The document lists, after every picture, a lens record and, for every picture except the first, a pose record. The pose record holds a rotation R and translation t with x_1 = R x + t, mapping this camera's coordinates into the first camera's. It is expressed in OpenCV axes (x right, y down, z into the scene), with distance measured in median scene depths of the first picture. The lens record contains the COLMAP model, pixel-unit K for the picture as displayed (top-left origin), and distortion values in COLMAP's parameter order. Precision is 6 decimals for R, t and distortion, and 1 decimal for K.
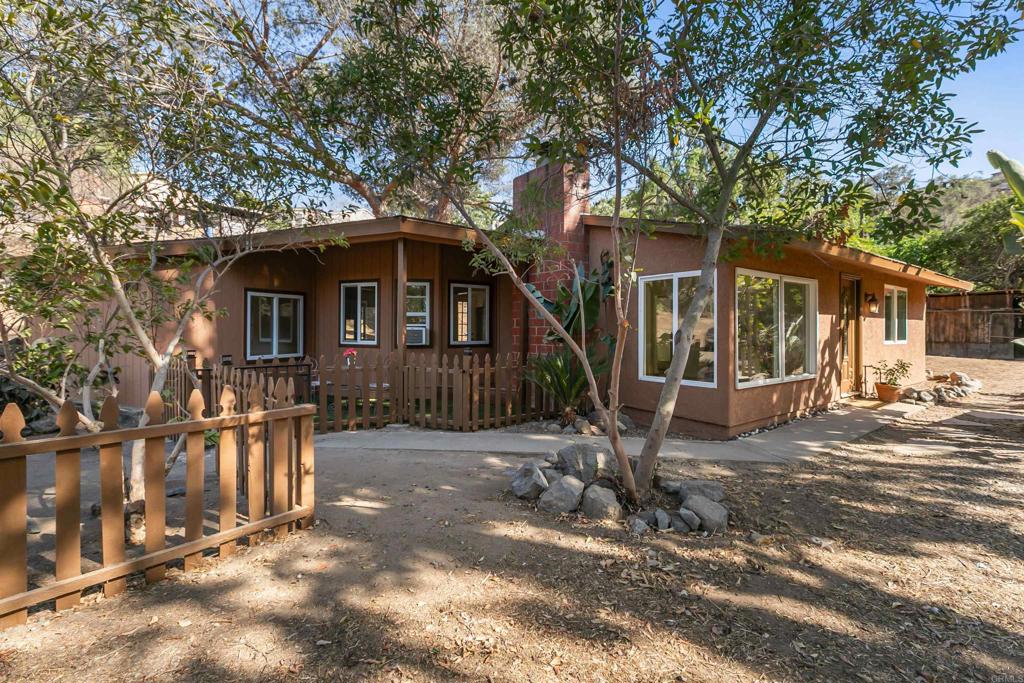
lens RADIAL K [[464.3, 0, 511.9], [0, 464.3, 333.0], [0, 0, 1]] dist [0.002298, 0.000444]
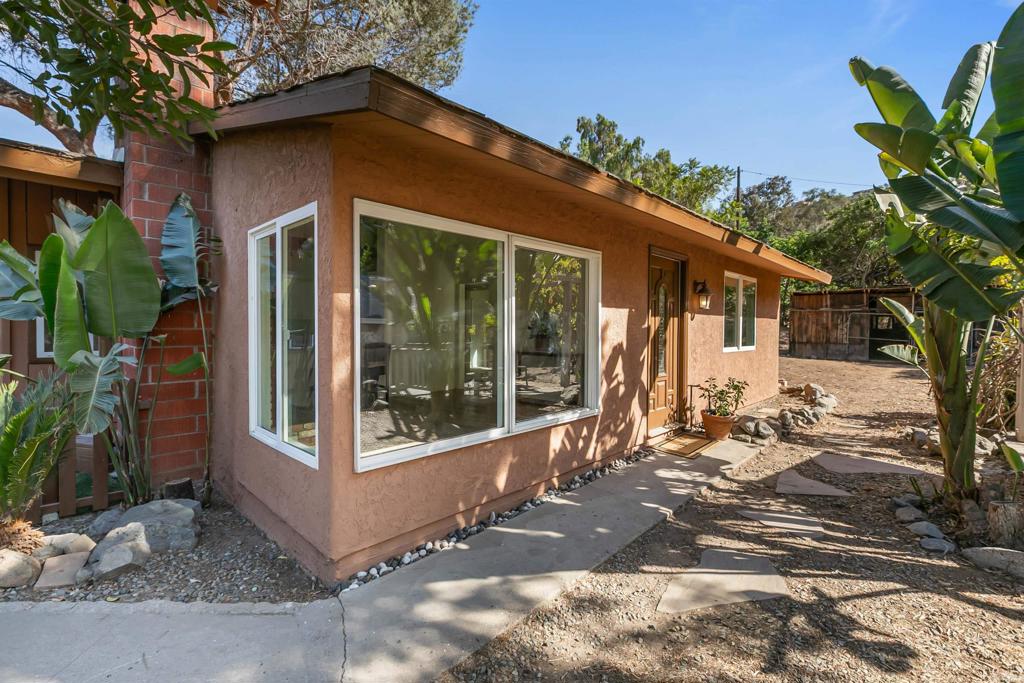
lens RADIAL K [[456.6, 0, 512.0], [0, 456.6, 341.5], [0, 0, 1]] dist [0.001402, 0.000002]
pose [[0.986589, -0.001781, 0.163213, 0.372084], [-0.002344, 0.999683, 0.025081, -0.010769], [-0.163206, -0.025127, 0.986272, 0.360386]]
